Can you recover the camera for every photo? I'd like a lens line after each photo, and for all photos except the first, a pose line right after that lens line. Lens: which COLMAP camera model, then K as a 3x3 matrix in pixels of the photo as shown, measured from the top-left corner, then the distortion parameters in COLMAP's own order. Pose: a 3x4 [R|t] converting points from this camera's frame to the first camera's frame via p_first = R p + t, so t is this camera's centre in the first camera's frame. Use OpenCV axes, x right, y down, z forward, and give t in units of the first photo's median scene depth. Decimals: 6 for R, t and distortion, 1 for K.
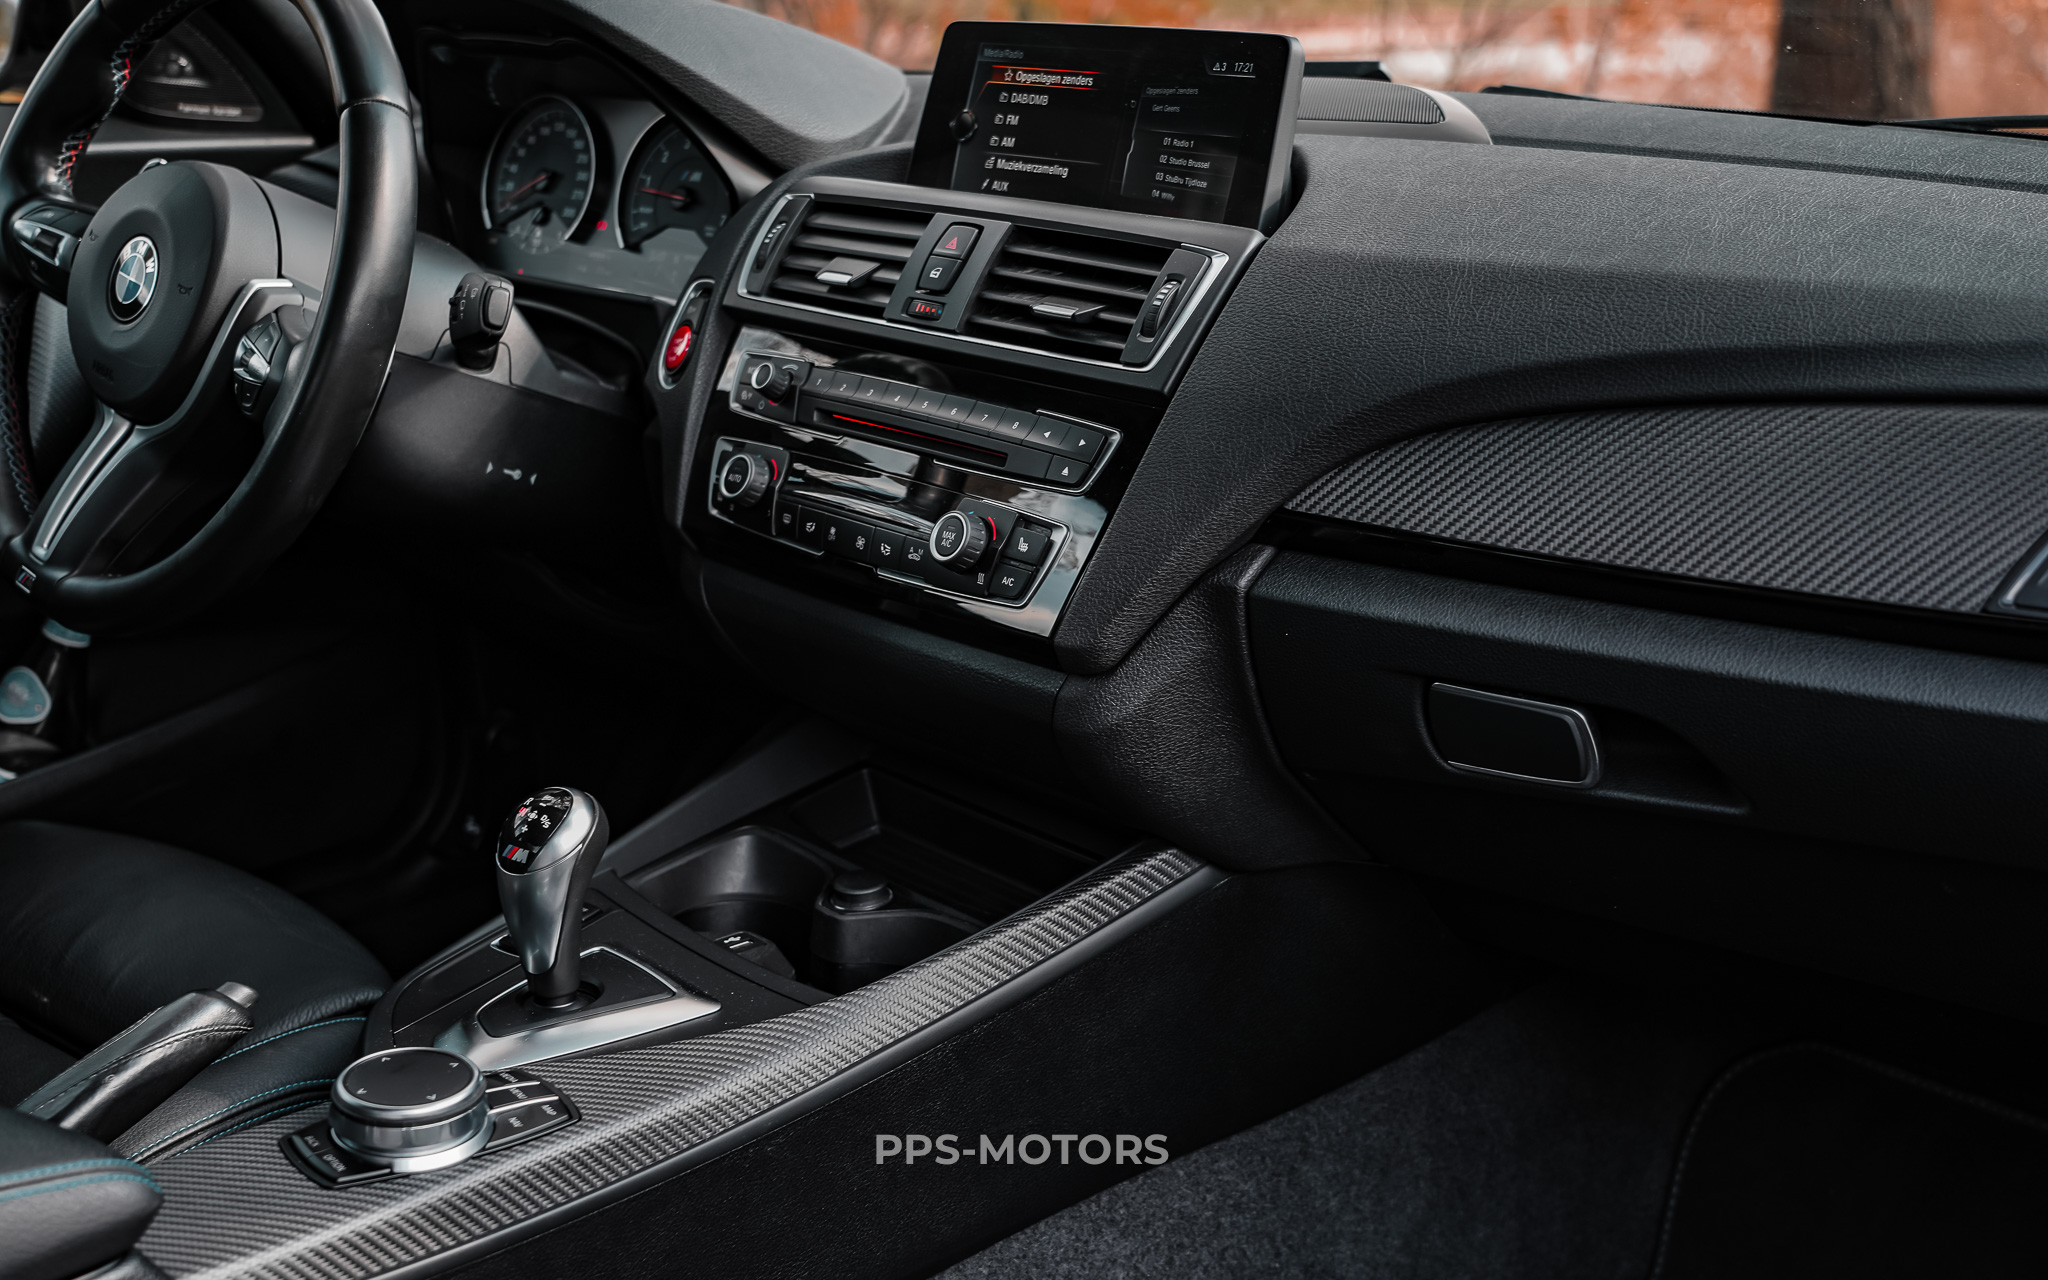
lens RADIAL K [[2465.9, 0, 1019.0], [0, 2465.9, 643.4], [0, 0, 1]] dist [0.040792, 0.000000]
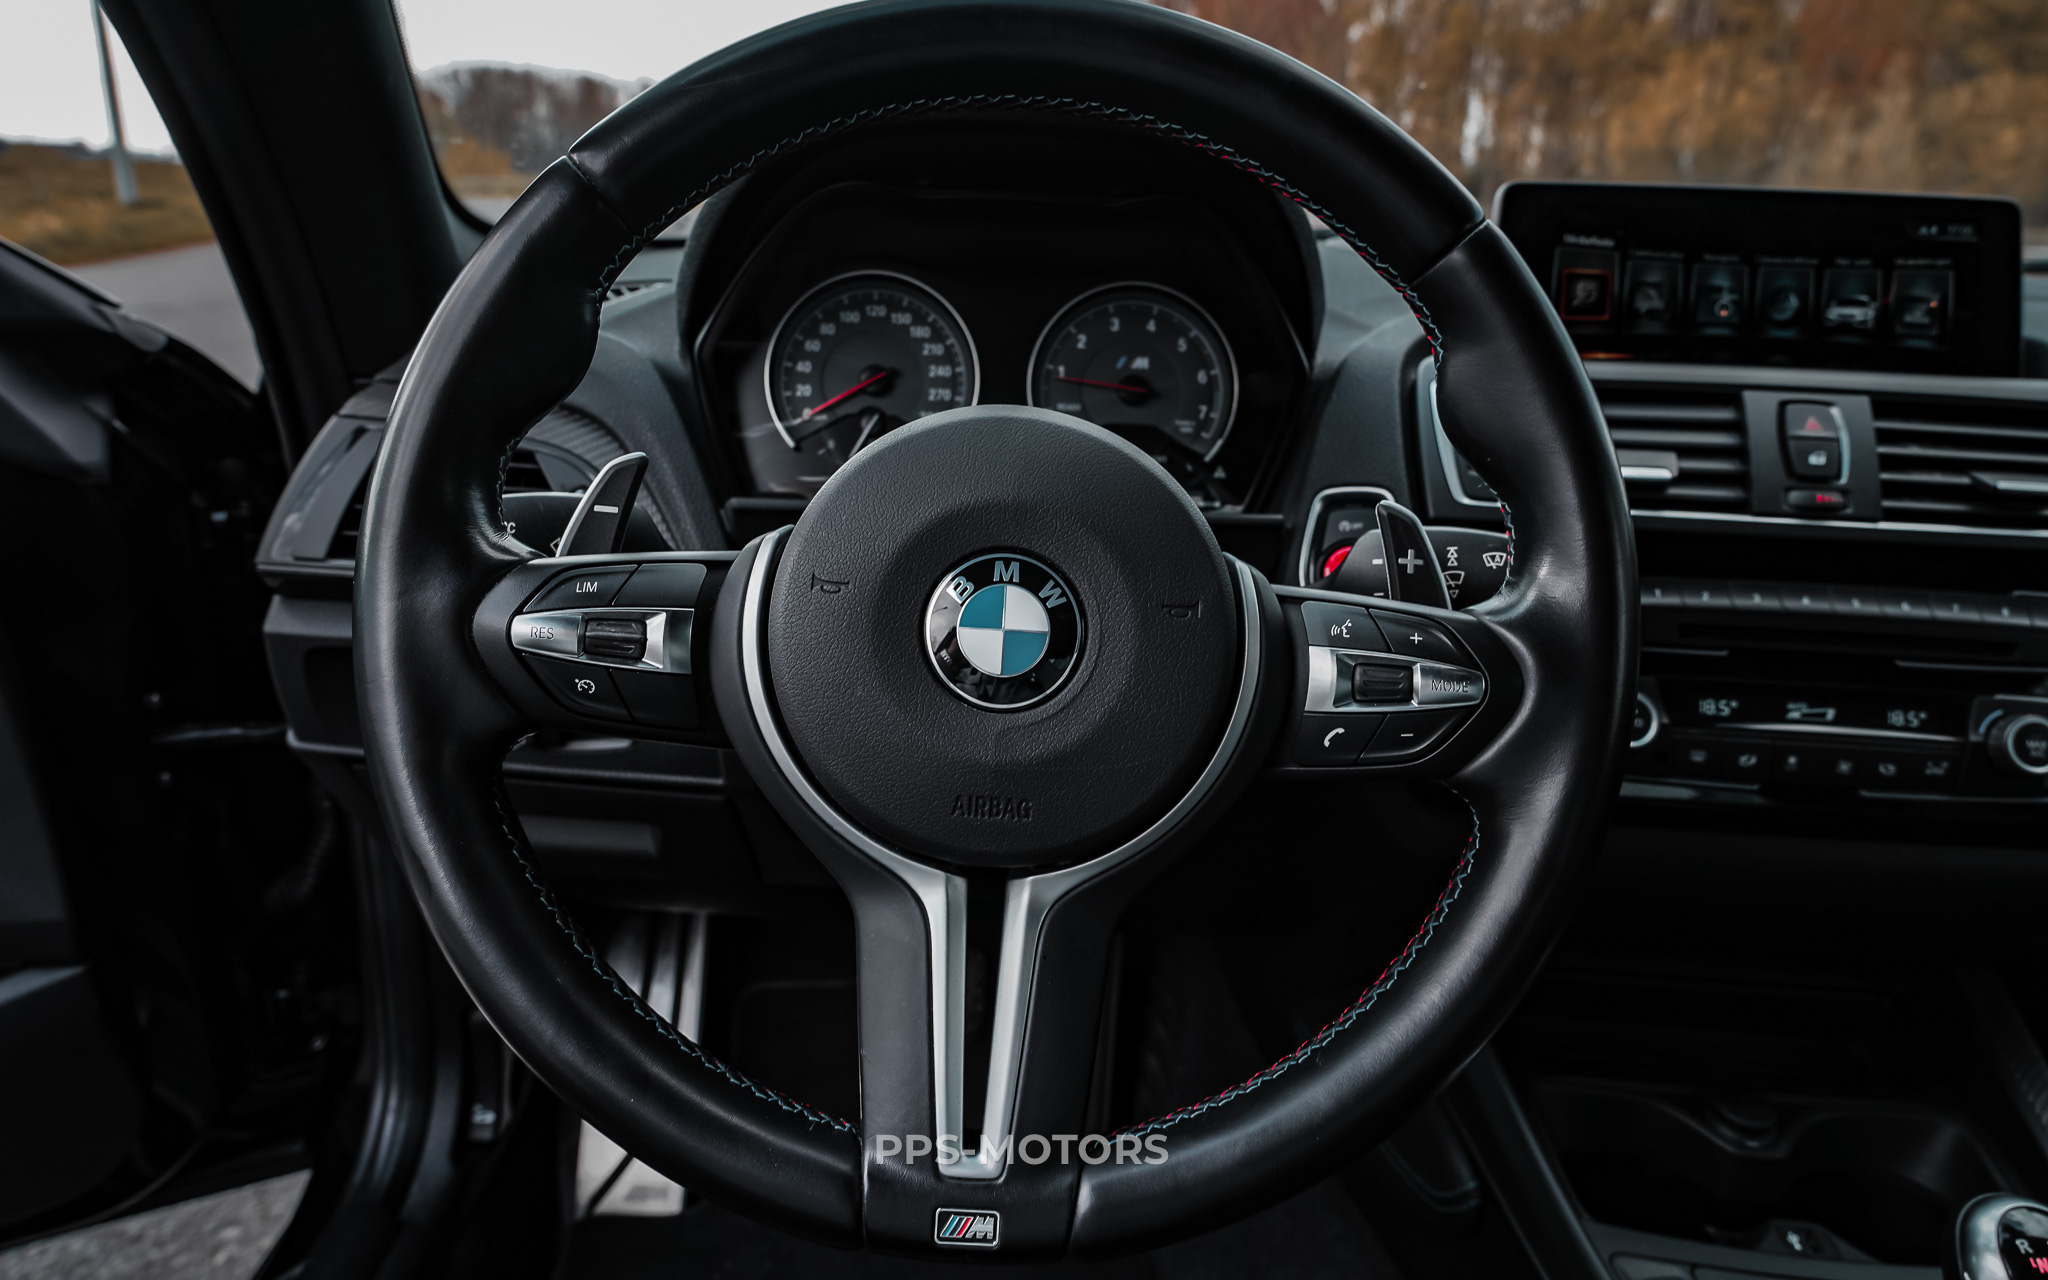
lens RADIAL K [[1372.9, 0, 1029.4], [0, 1372.9, 630.3], [0, 0, 1]] dist [-0.024882, 0.014864]
pose [[0.721741, -0.200016, 0.662634, -0.590982], [0.163654, 0.979506, 0.117412, -0.194380], [-0.672538, 0.023702, 0.739683, 0.822815]]
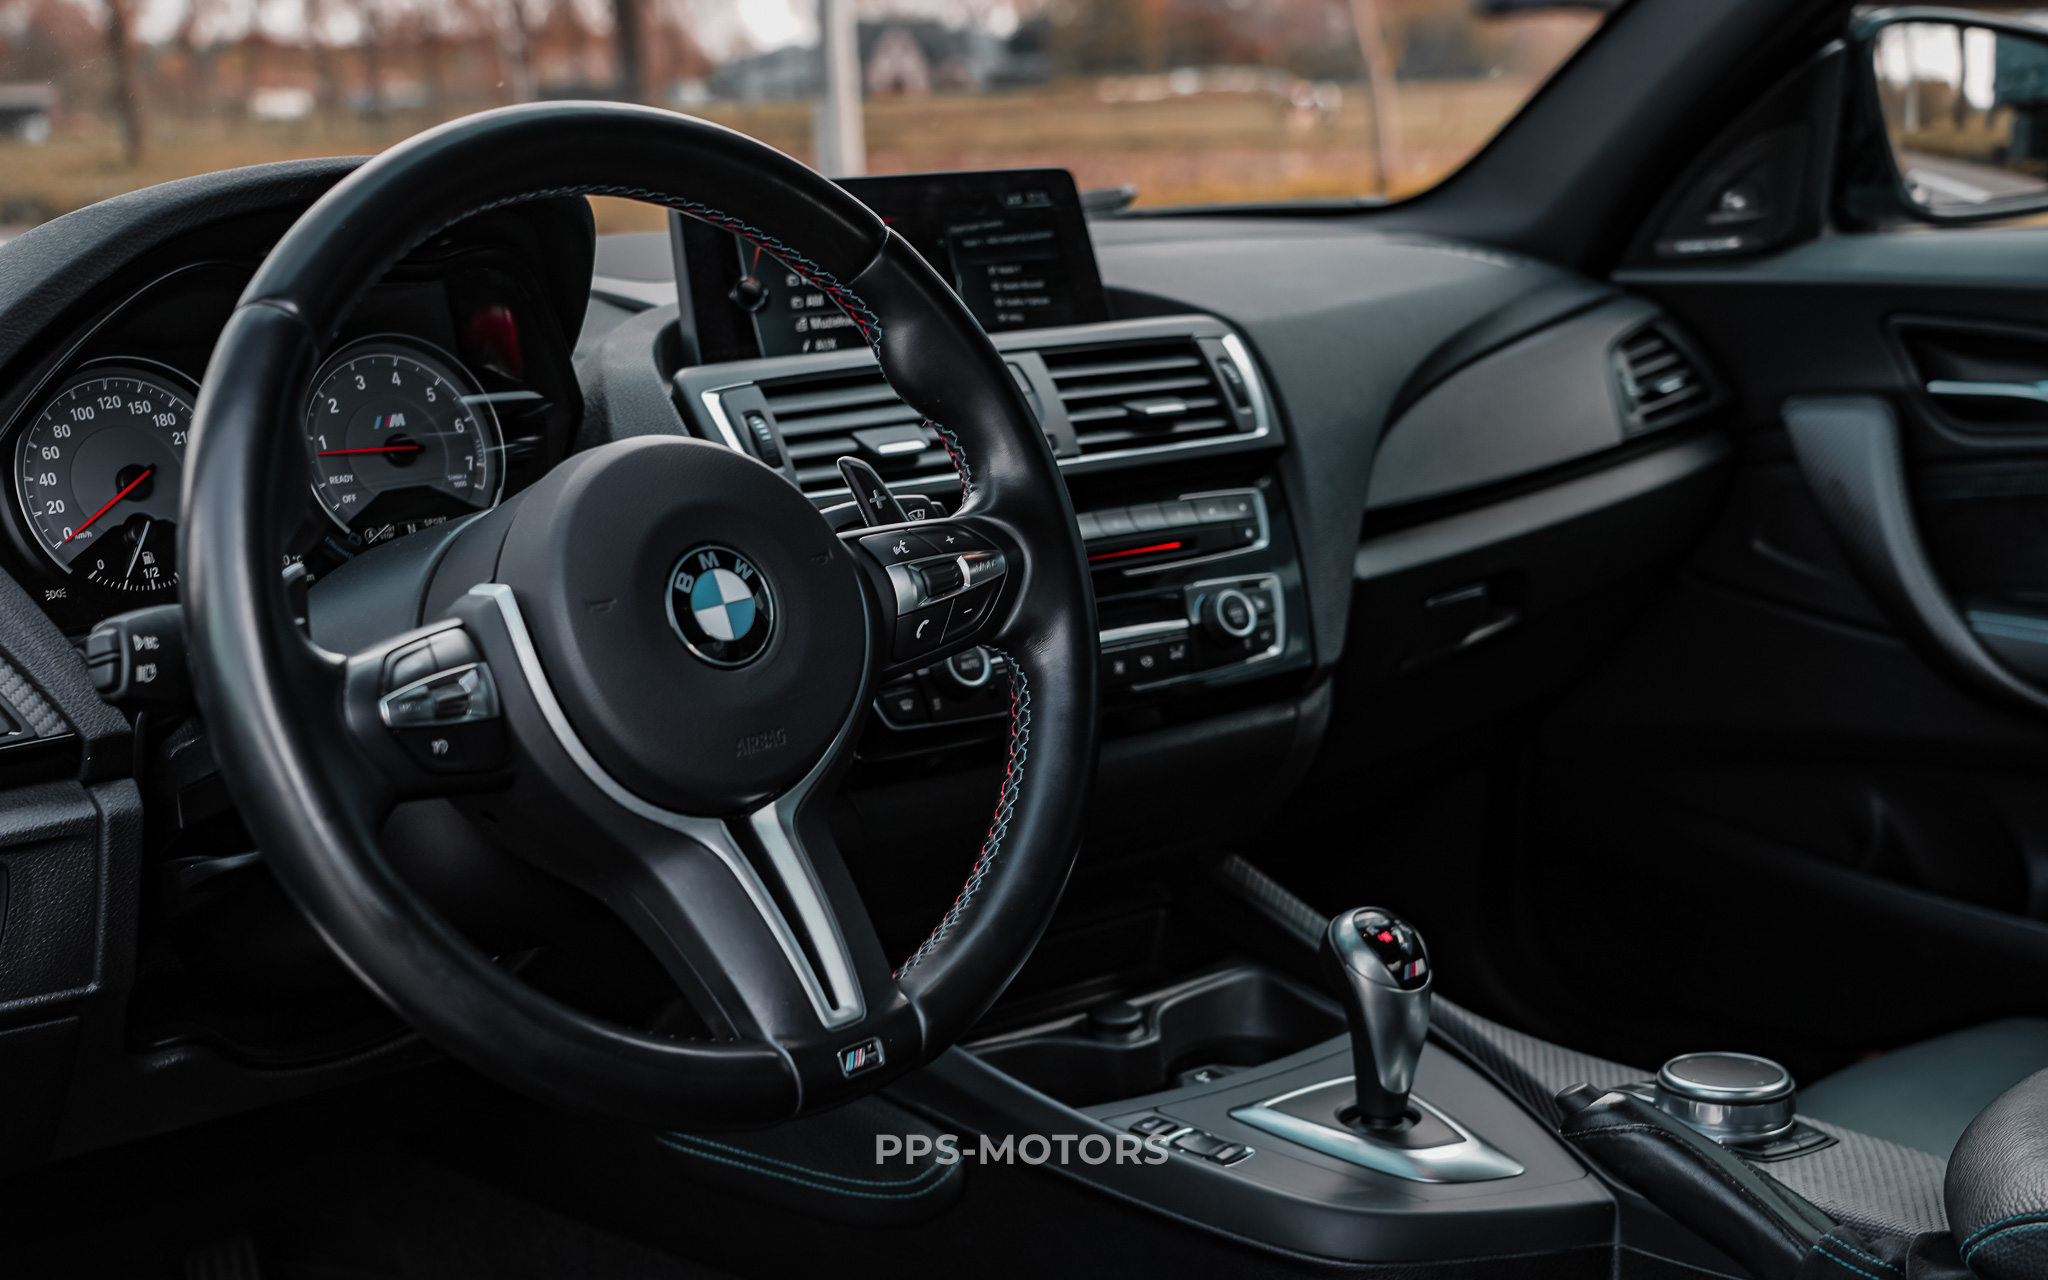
lens RADIAL K [[2705.4, 0, 1026.0], [0, 2705.4, 640.0], [0, 0, 1]] dist [0.023541, 0.000000]
pose [[0.066763, -0.211963, 0.974995, -1.146714], [0.303997, 0.935037, 0.182460, -0.265169], [-0.950331, 0.284214, 0.126861, 0.882116]]
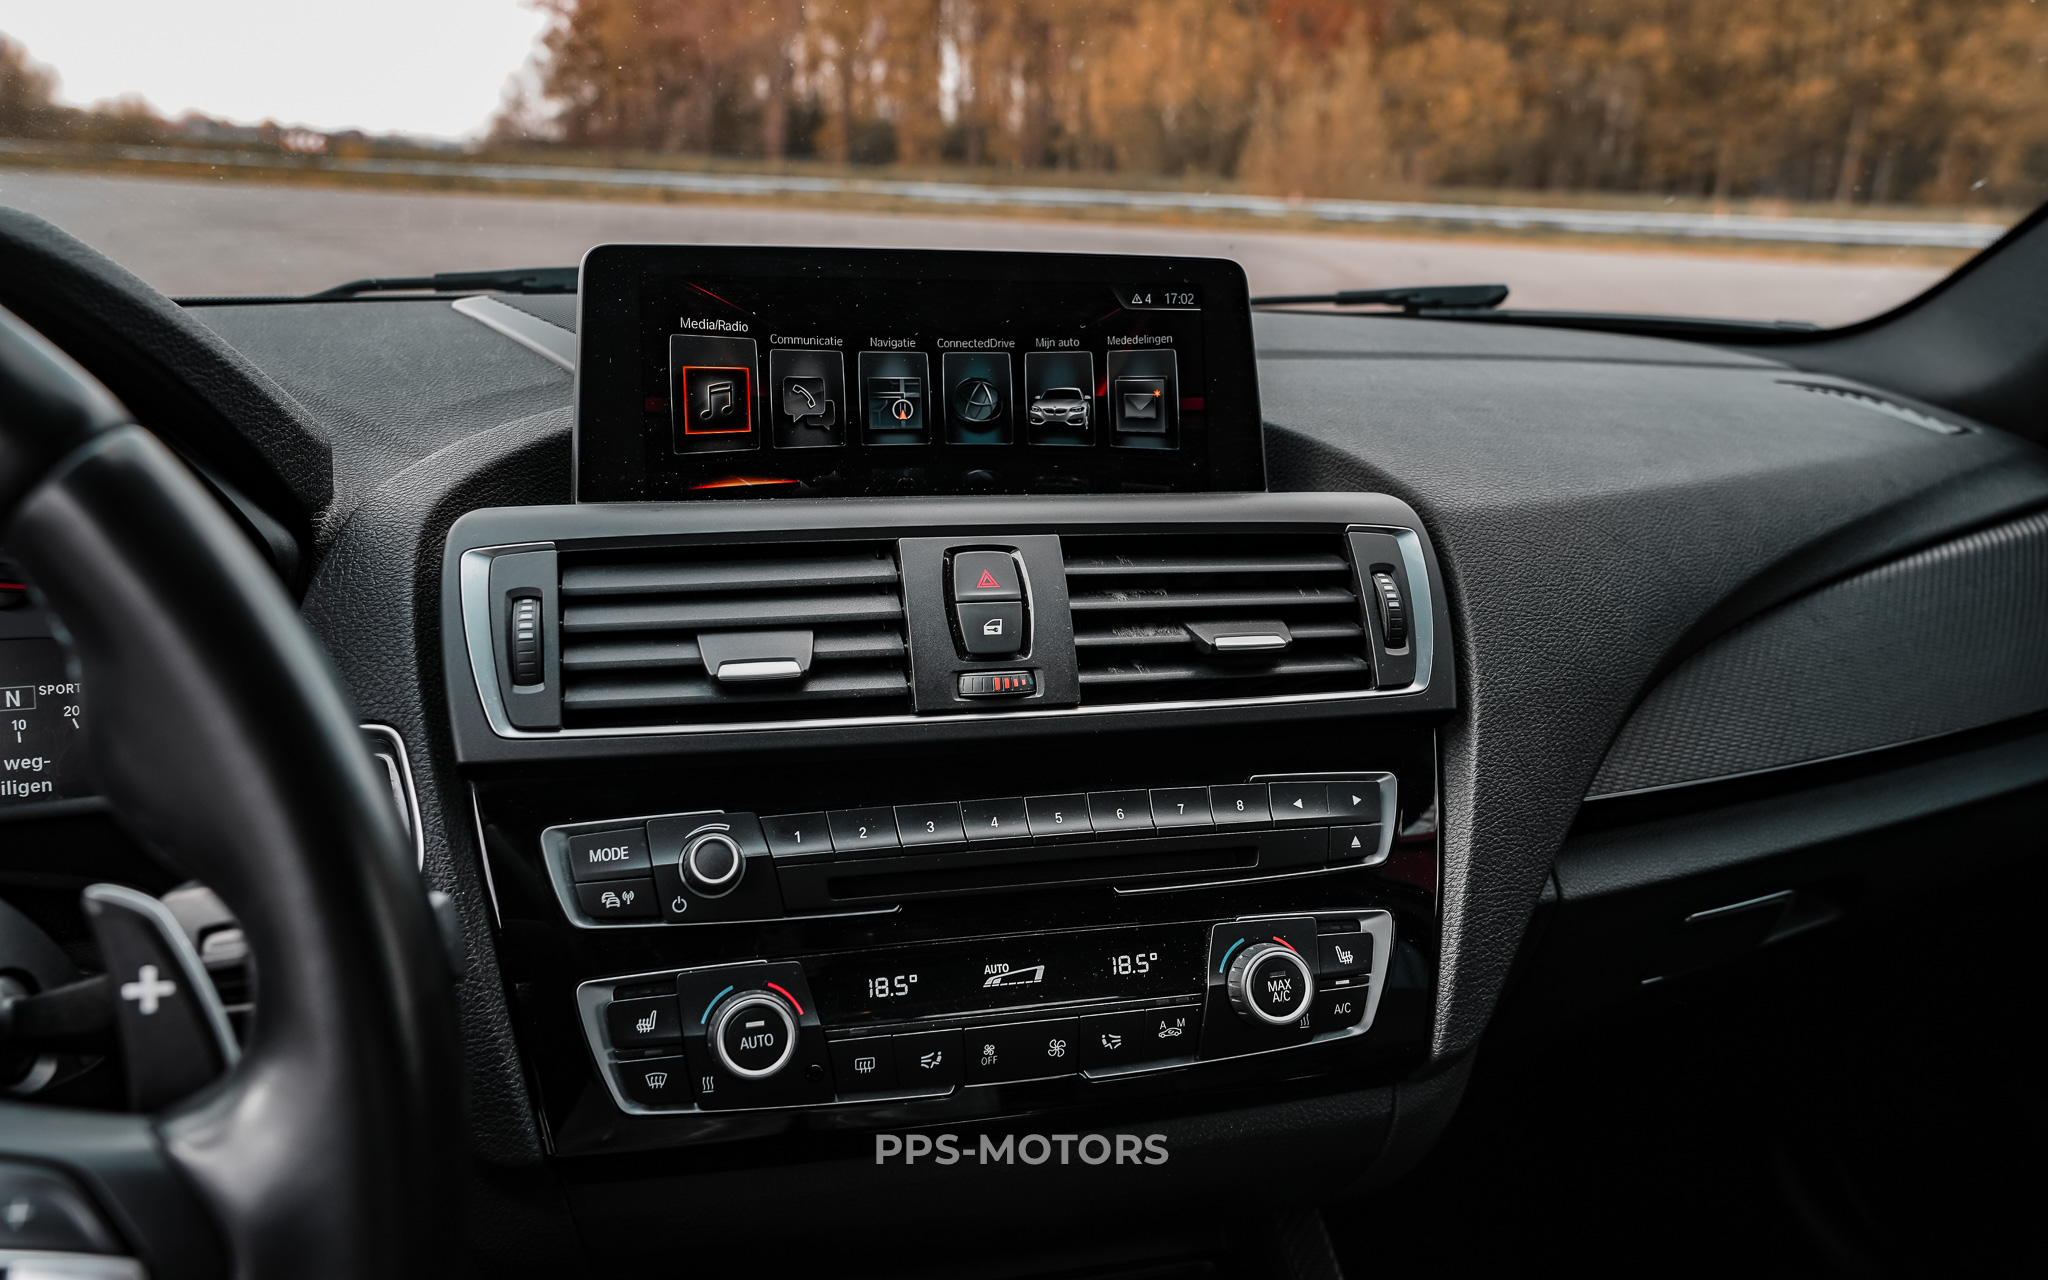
lens RADIAL K [[1584.3, 0, 1024.3], [0, 1584.3, 631.8], [0, 0, 1]] dist [-0.000405, 0.012289]
pose [[0.450609, -0.246015, 0.858154, -0.401778], [0.212402, 0.963219, 0.164604, -0.218232], [-0.867085, 0.108102, 0.486289, 0.780378]]
